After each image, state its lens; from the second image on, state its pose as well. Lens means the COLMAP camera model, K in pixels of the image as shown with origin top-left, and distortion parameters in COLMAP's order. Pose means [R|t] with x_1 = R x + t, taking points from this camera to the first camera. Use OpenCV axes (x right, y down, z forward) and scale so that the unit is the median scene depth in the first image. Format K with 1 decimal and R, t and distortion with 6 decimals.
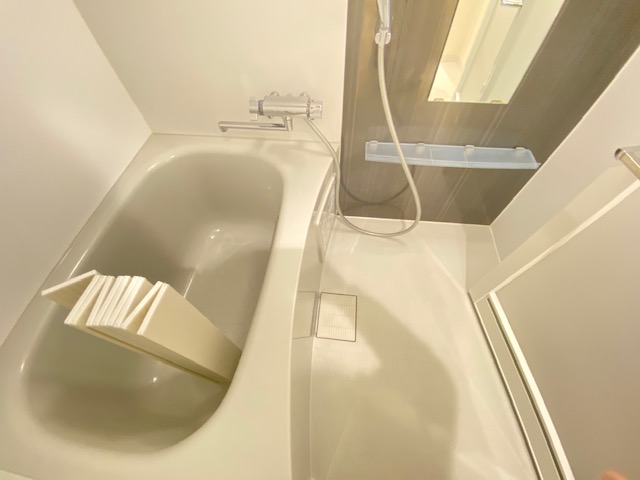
lens RADIAL K [[262.4, 0, 320.0], [0, 262.4, 240.0], [0, 0, 1]] dist [0.000799, -0.011683]
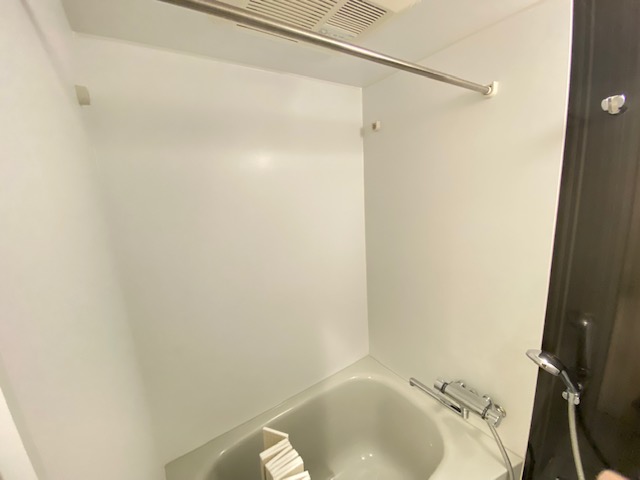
lens RADIAL K [[262.4, 0, 320.0], [0, 262.4, 240.0], [0, 0, 1]] dist [0.000799, -0.011683]
pose [[0.652646, 0.144230, -0.743809, 0.215215], [-0.614948, 0.674315, -0.408825, -0.102572], [0.442597, 0.724222, 0.528783, -0.439423]]
